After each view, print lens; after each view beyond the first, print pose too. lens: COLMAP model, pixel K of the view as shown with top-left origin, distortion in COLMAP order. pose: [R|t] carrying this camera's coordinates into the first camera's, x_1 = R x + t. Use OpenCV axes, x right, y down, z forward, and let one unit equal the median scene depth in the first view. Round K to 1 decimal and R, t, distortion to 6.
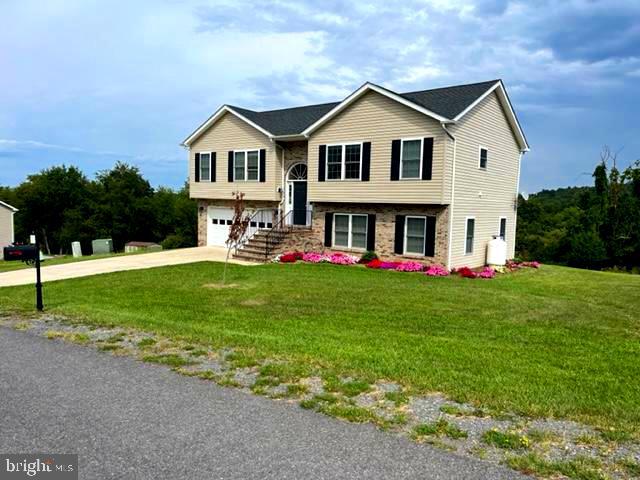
lens RADIAL K [[502.4, 0, 328.8], [0, 502.4, 251.9], [0, 0, 1]] dist [0.065936, -0.083963]
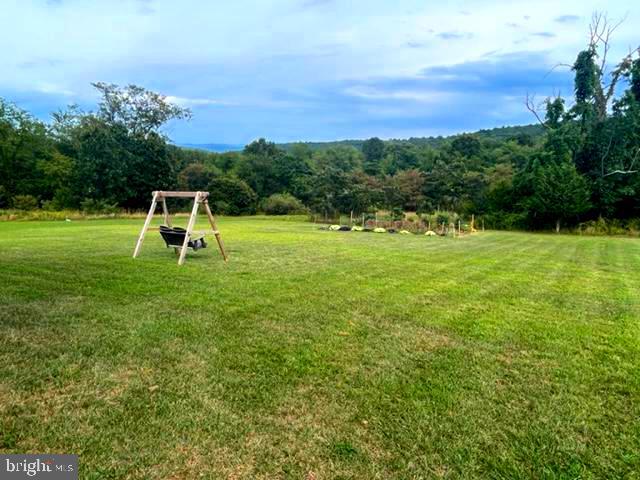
lens RADIAL K [[457.1, 0, 316.4], [0, 457.1, 234.4], [0, 0, 1]] dist [0.027451, 0.016501]
pose [[0.997872, -0.030527, 0.057609, 0.294797], [0.024962, 0.995168, 0.094962, -0.024709], [-0.060230, -0.093322, 0.993813, 0.746639]]
